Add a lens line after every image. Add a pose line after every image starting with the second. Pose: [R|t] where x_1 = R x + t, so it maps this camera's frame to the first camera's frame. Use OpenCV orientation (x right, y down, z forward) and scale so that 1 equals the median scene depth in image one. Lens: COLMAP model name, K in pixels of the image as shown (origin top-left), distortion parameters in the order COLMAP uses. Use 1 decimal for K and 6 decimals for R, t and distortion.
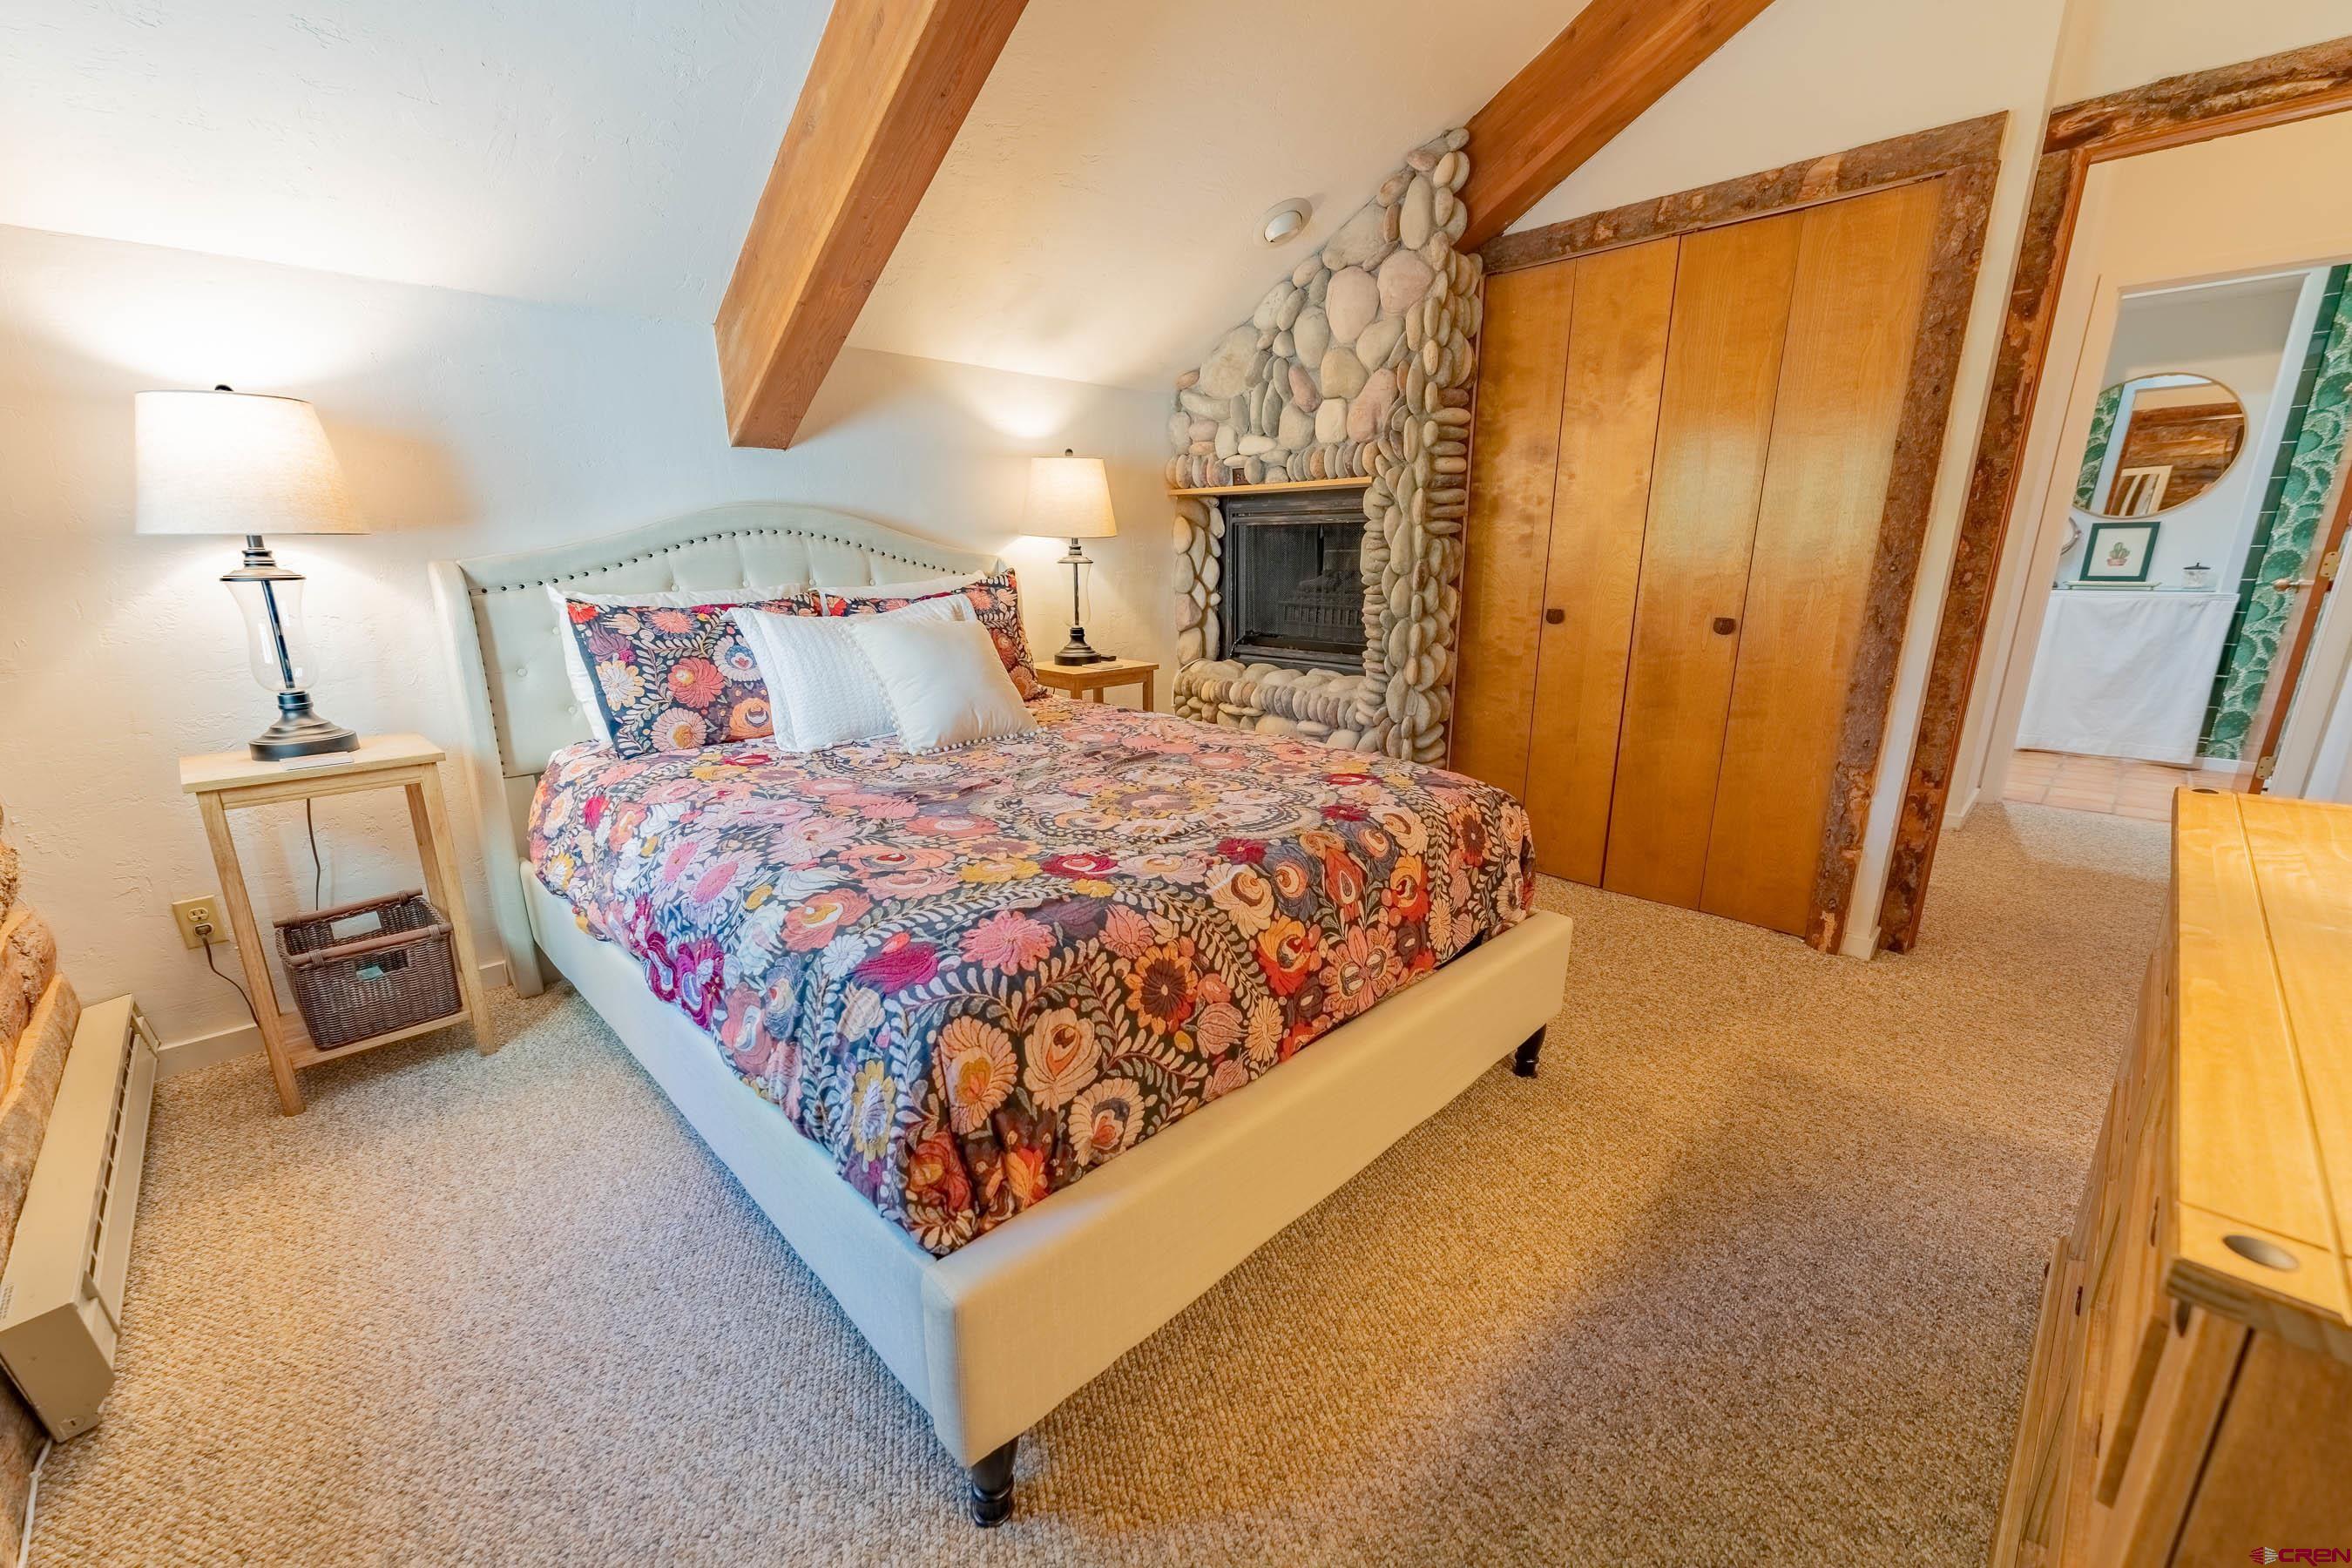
lens RADIAL K [[933.7, 0, 1162.3], [0, 933.7, 803.2], [0, 0, 1]] dist [0.001101, -0.000534]
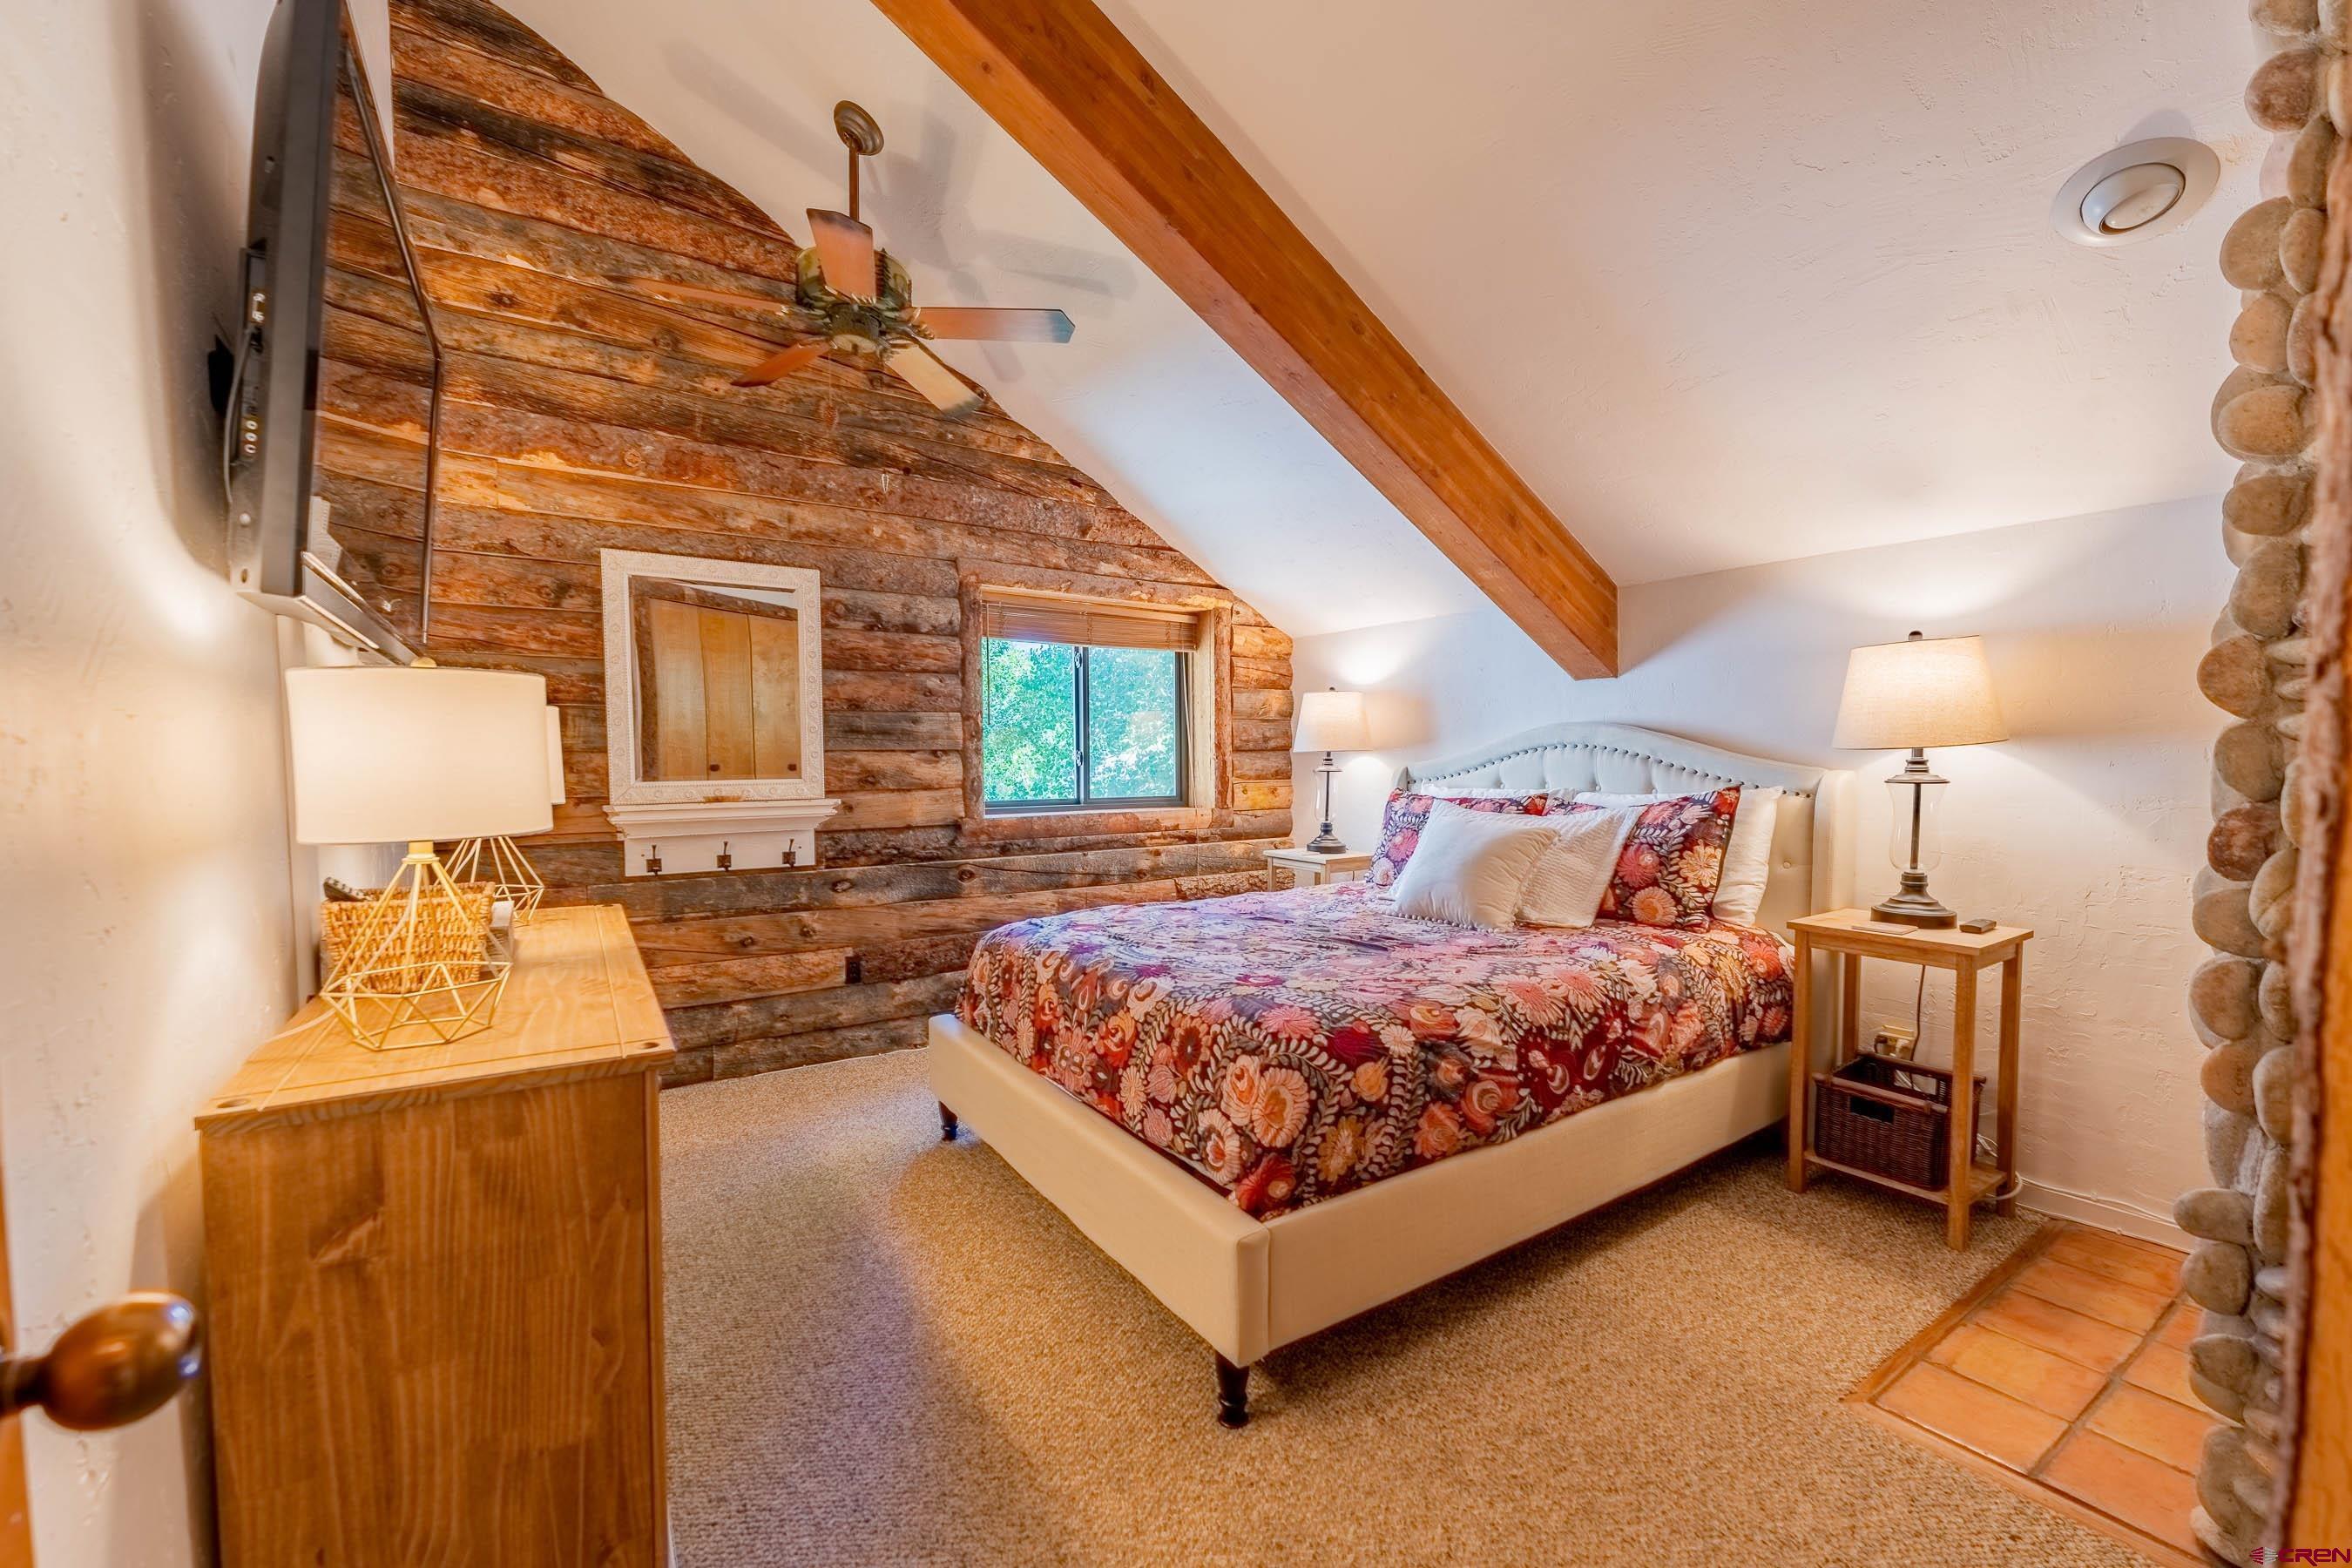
lens RADIAL K [[933.7, 0, 1167.3], [0, 933.7, 808.2], [0, 0, 1]] dist [0.001101, -0.000534]
pose [[-0.190637, 0.063535, -0.979602, 1.088128], [-0.255253, 0.960370, 0.111962, -0.266333], [0.947894, 0.271391, -0.166865, 0.901301]]
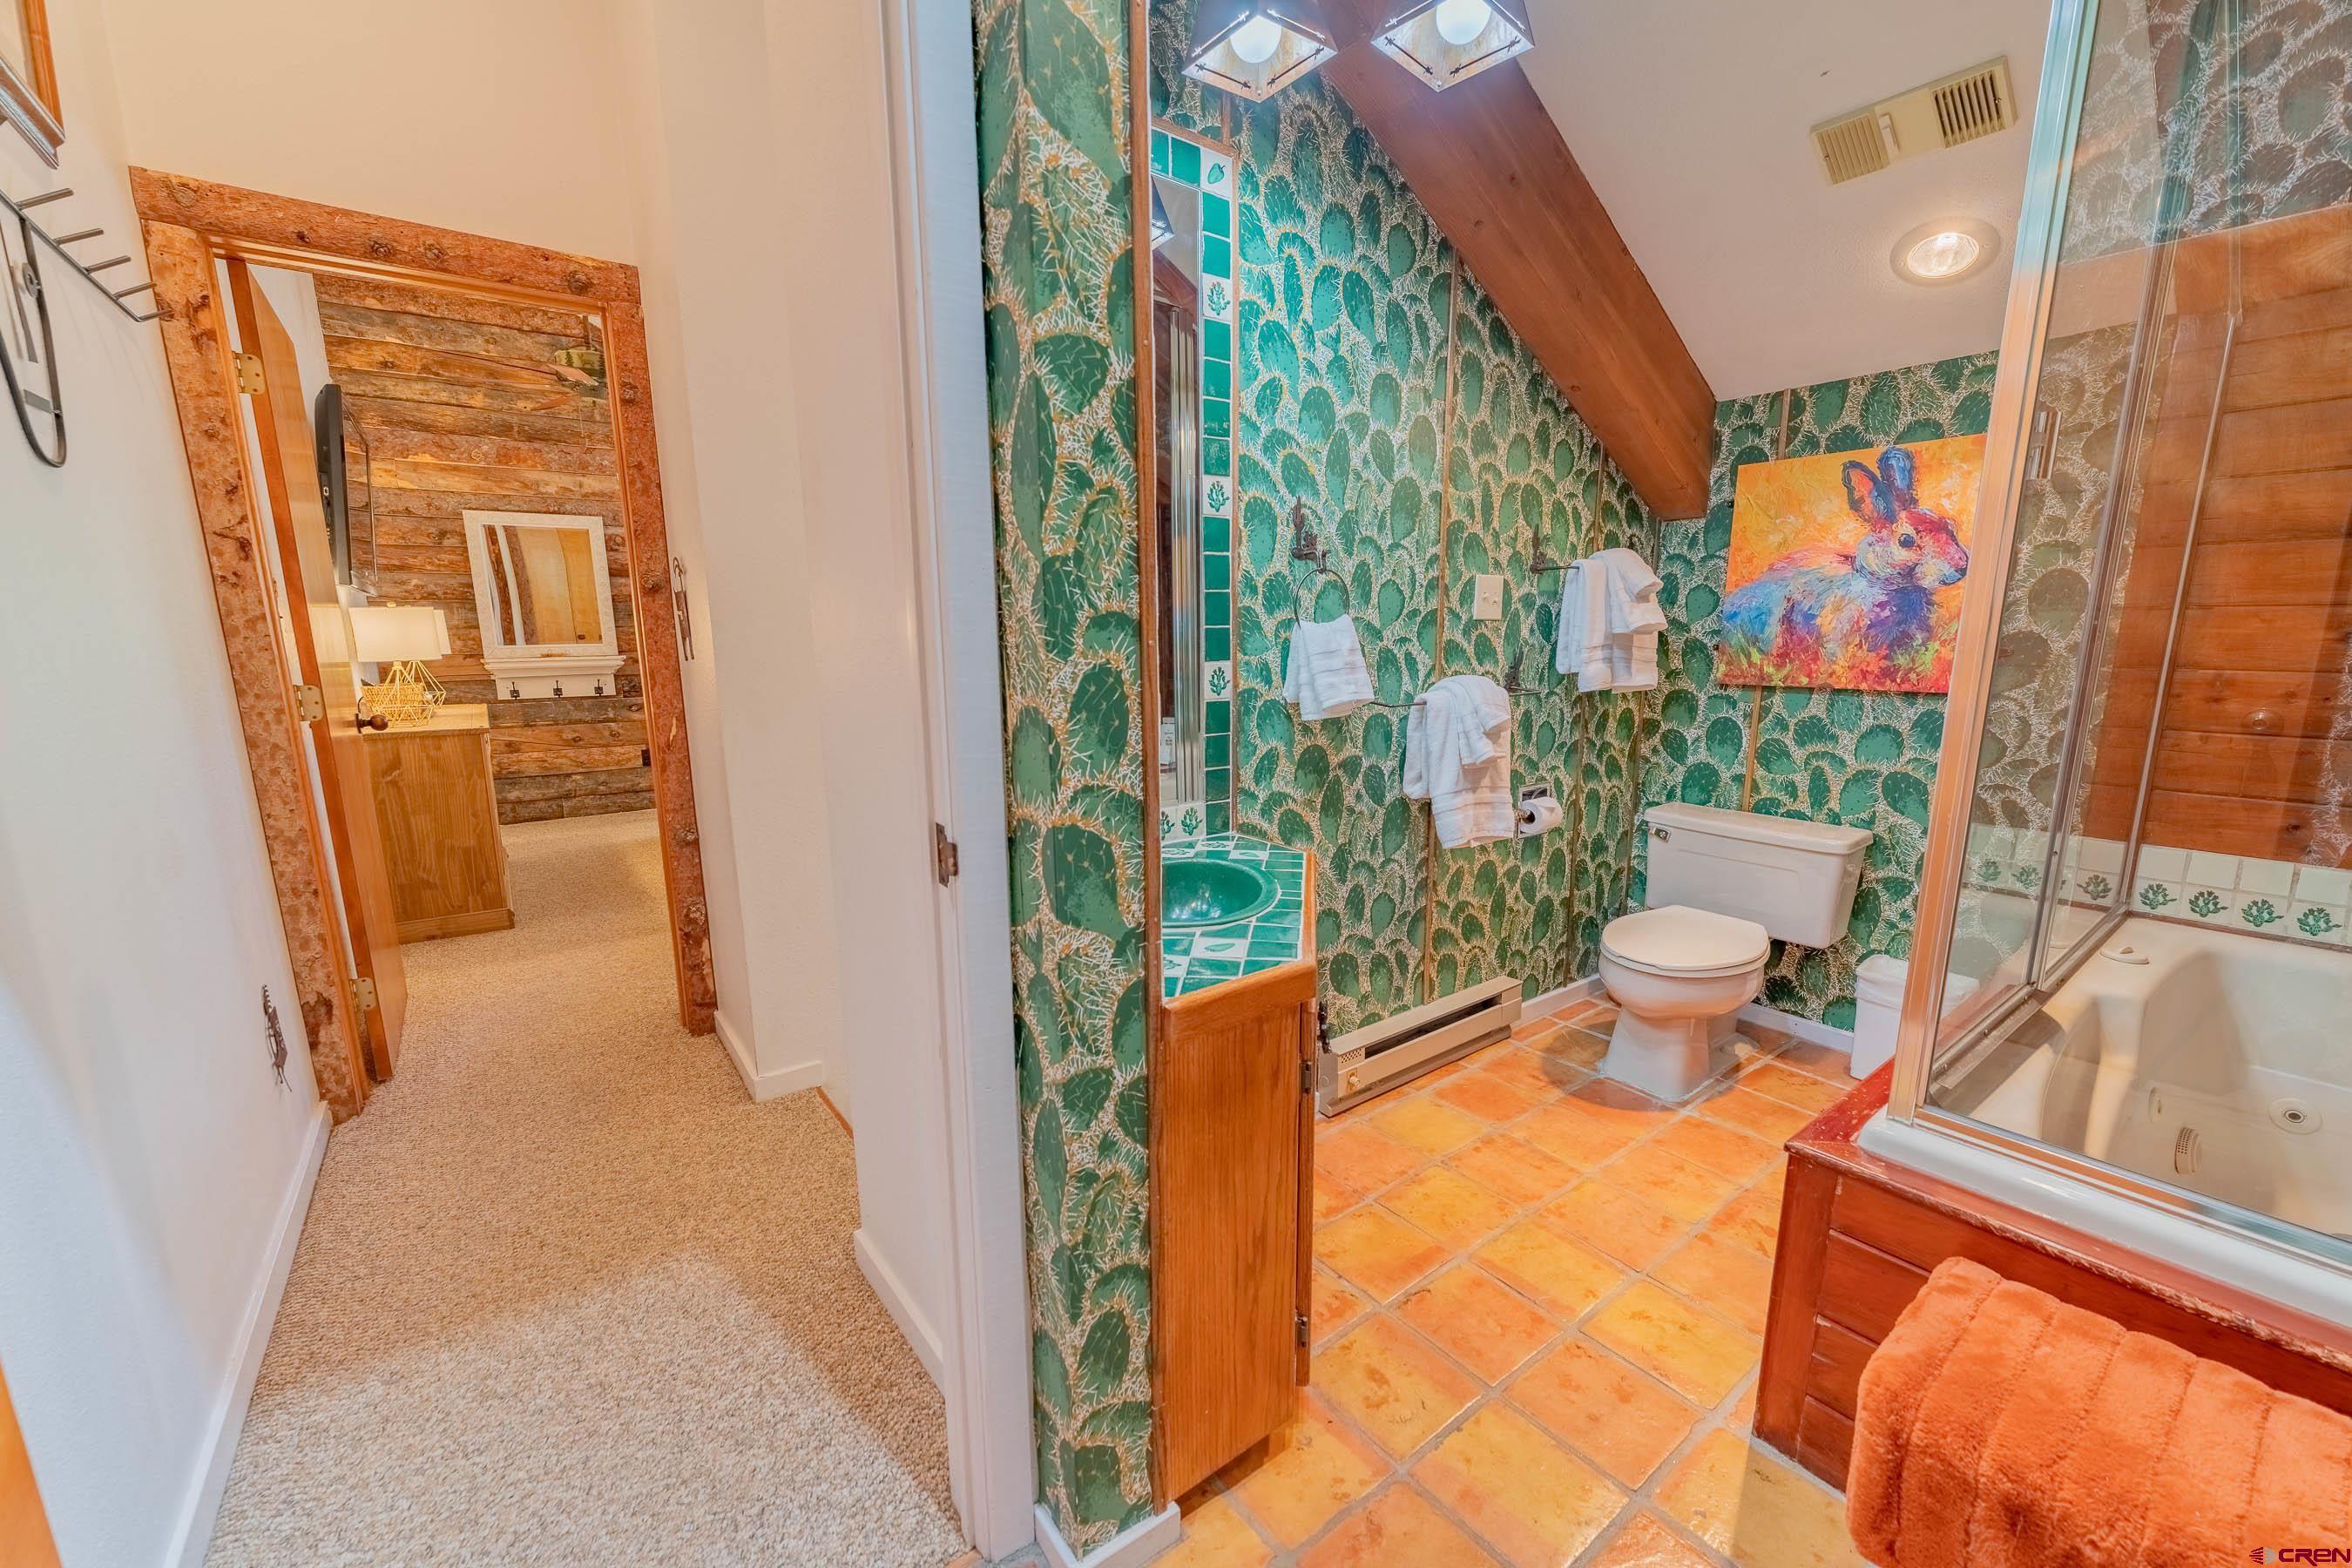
lens RADIAL K [[933.7, 0, 1170.0], [0, 933.7, 806.7], [0, 0, 1]] dist [0.001101, -0.000534]
pose [[-0.134943, 0.199673, -0.970526, 2.830605], [-0.255617, 0.939315, 0.228793, -0.772909], [0.957314, 0.278957, -0.075714, 2.621221]]
